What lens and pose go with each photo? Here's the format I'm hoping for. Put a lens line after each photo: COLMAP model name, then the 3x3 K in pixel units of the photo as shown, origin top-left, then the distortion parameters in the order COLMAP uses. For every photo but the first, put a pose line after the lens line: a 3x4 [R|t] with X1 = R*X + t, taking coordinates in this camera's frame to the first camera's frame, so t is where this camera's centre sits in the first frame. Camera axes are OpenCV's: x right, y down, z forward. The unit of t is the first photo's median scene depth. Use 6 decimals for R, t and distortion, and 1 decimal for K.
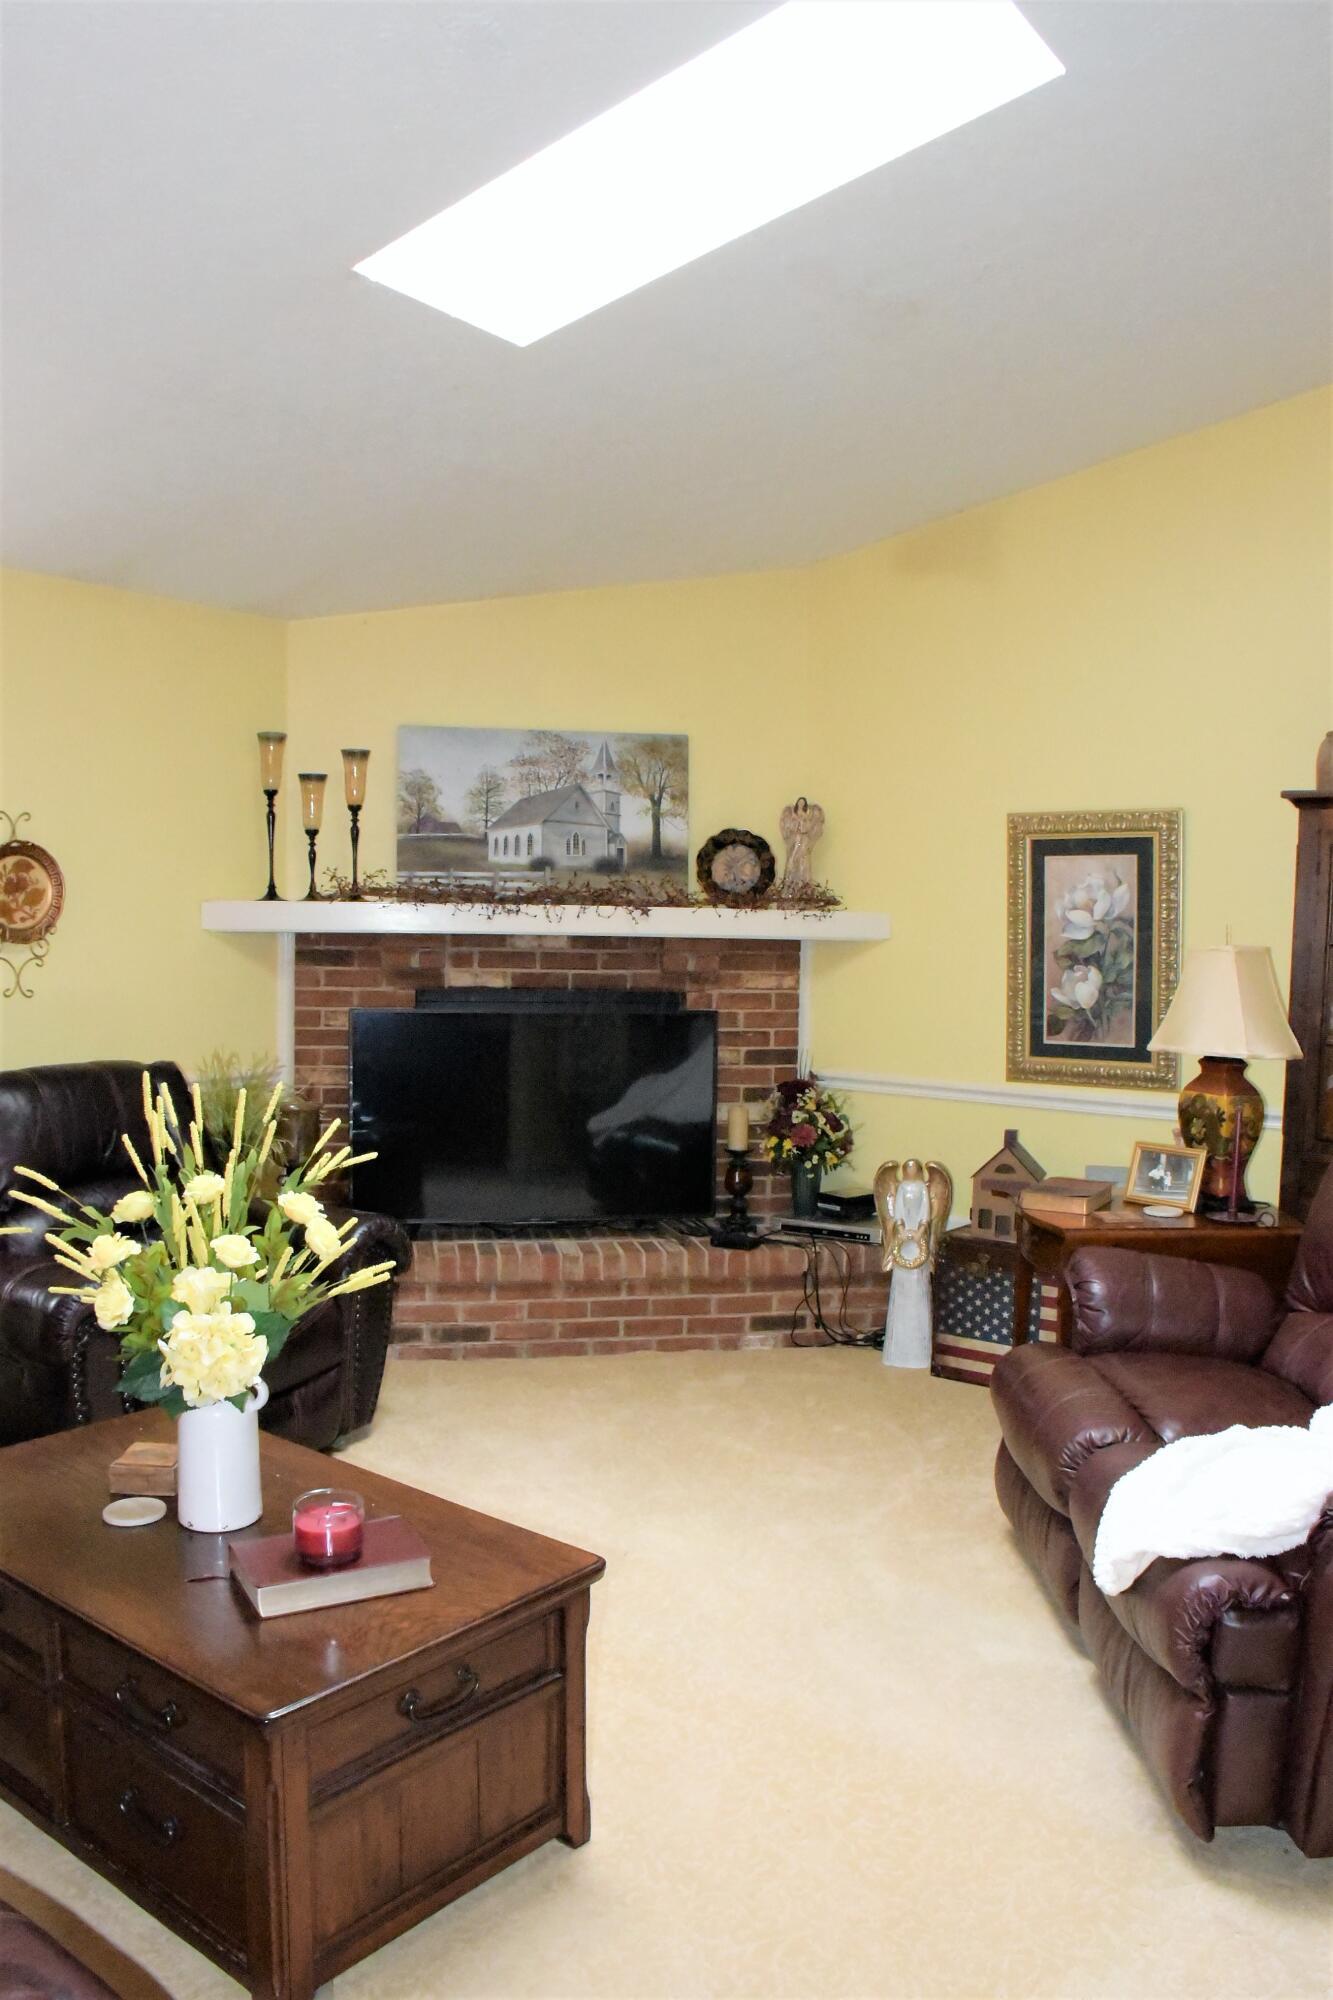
lens RADIAL K [[1571.4, 0, 666.5], [0, 1571.4, 1000.0], [0, 0, 1]] dist [-0.159232, 0.116829]
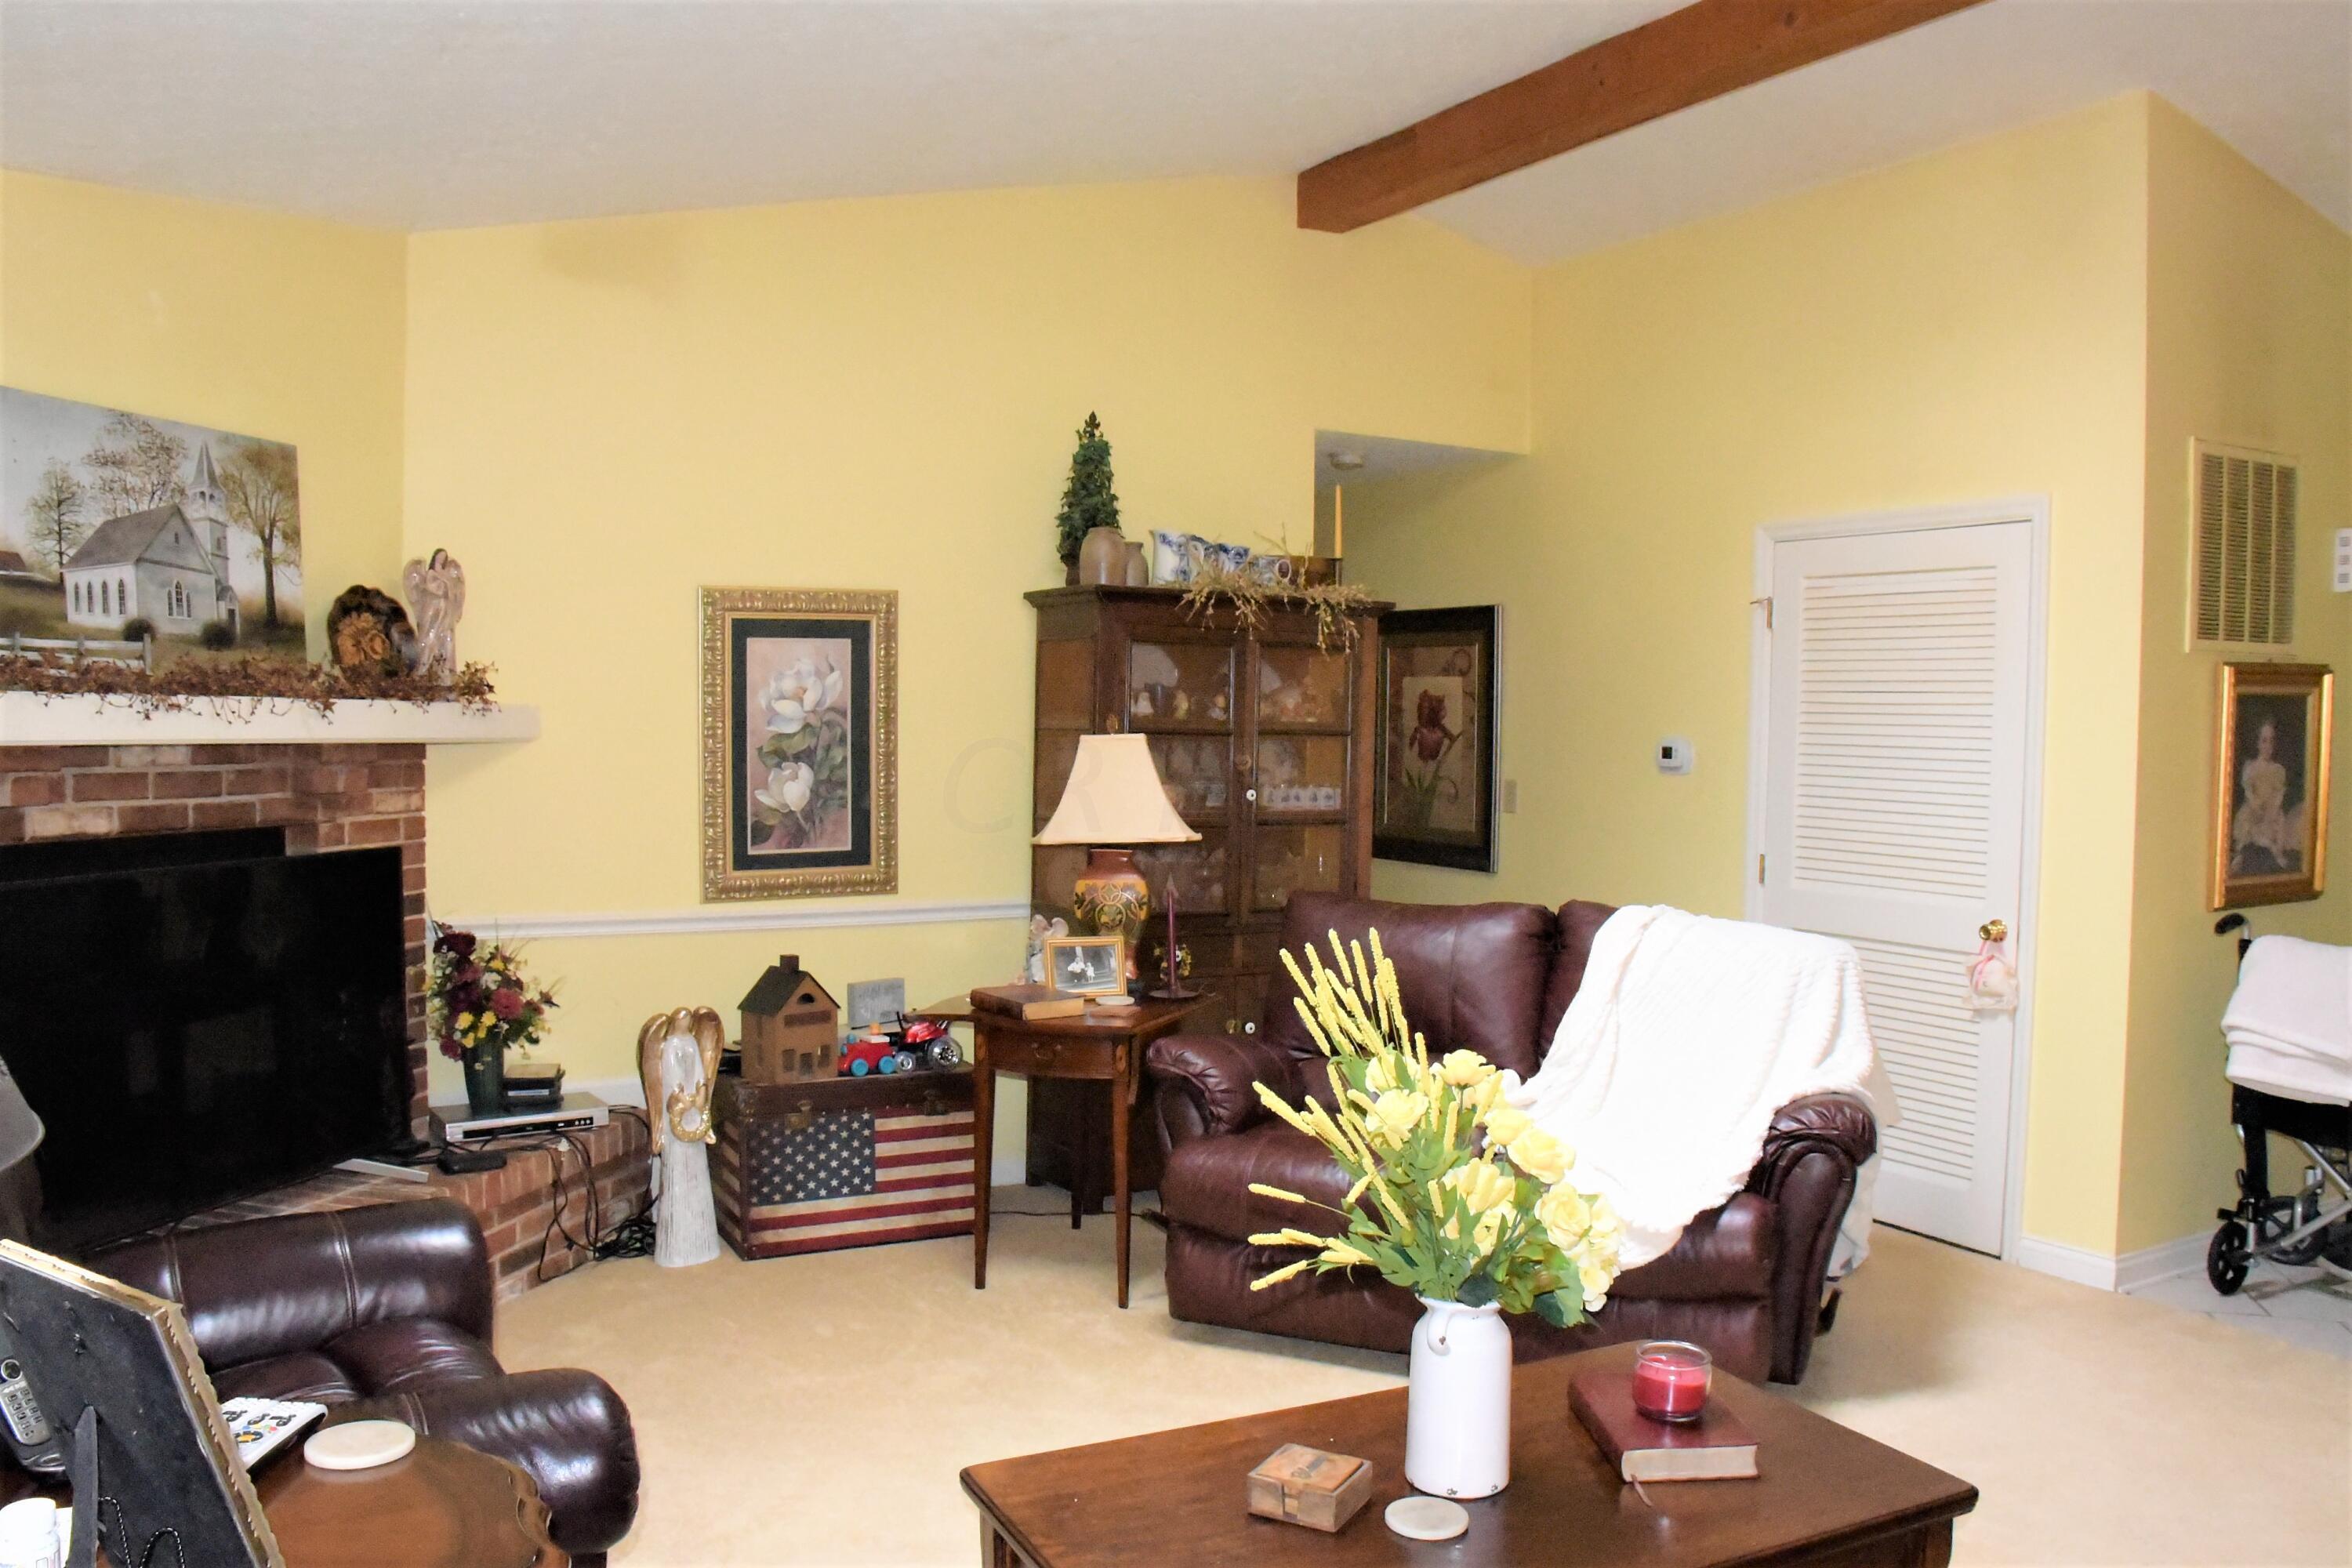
lens RADIAL K [[1848.0, 0, 1176.0], [0, 1848.0, 784.0], [0, 0, 1]] dist [-0.159232, 0.116829]
pose [[0.409983, -0.042886, 0.911085, -0.569617], [0.049825, 0.998456, 0.024578, -0.023702], [-0.910731, 0.035318, 0.411486, 0.355678]]
